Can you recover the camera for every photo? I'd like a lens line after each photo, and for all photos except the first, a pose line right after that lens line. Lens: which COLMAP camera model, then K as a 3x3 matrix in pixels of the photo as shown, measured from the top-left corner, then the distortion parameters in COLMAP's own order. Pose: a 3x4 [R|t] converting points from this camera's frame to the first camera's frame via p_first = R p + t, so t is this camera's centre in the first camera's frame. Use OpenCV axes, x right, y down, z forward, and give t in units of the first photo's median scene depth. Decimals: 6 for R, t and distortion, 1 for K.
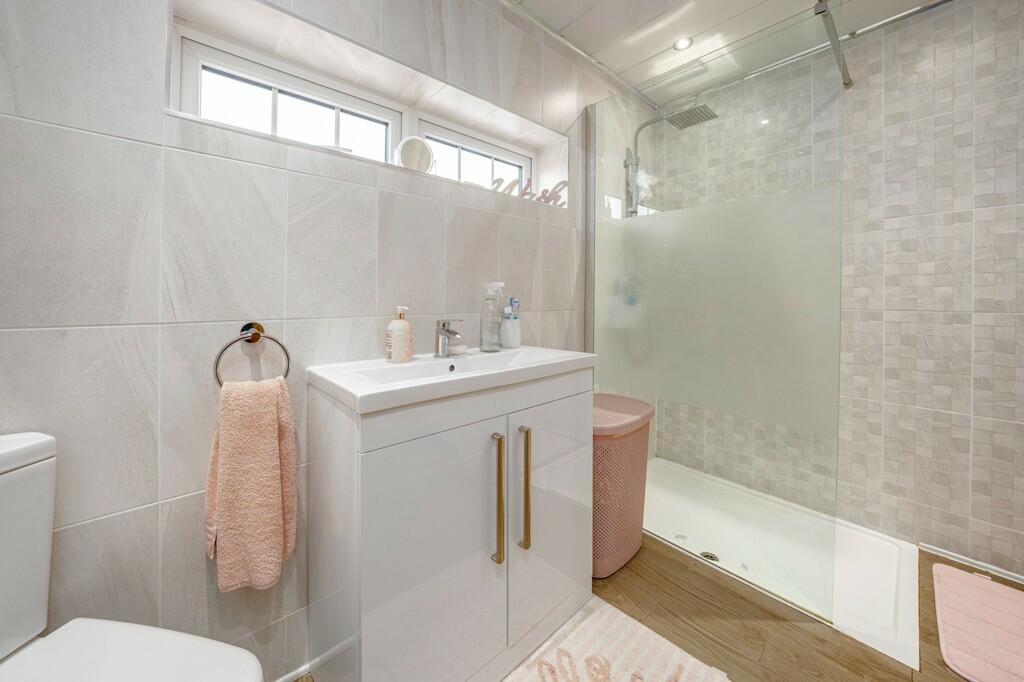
lens RADIAL K [[375.6, 0, 513.3], [0, 375.6, 296.6], [0, 0, 1]] dist [-0.000419, -0.000032]
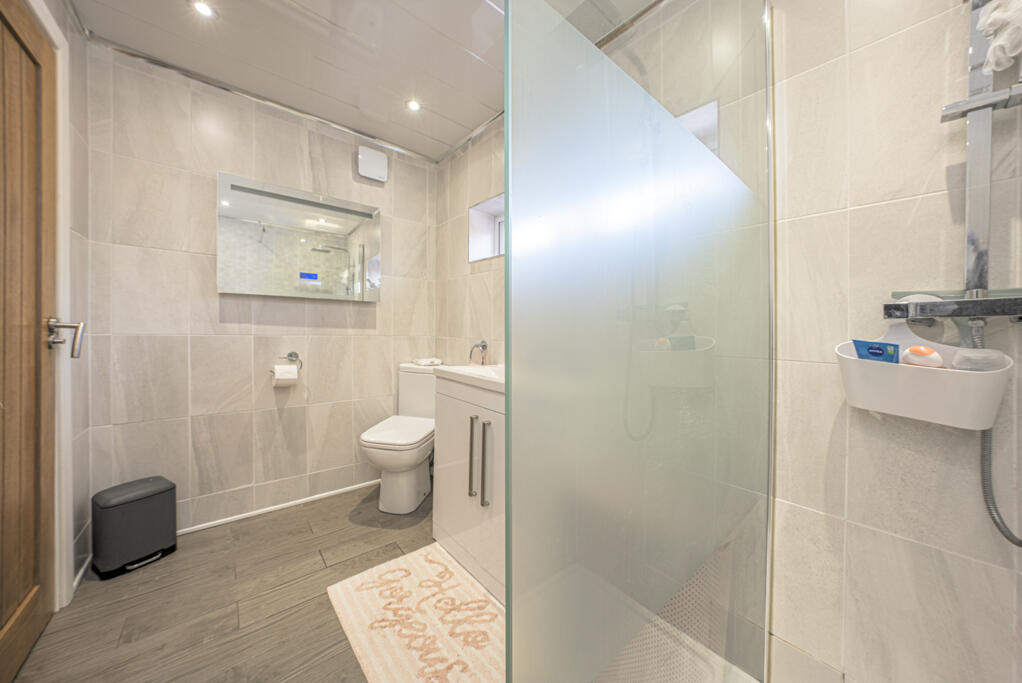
lens RADIAL K [[357.6, 0, 514.4], [0, 357.6, 326.6], [0, 0, 1]] dist [-0.000942, -0.000032]
pose [[-0.048784, -0.002709, -0.998806, 1.373270], [-0.004699, 0.999986, -0.002483, -0.006686], [0.998798, 0.004572, -0.048796, 1.177381]]
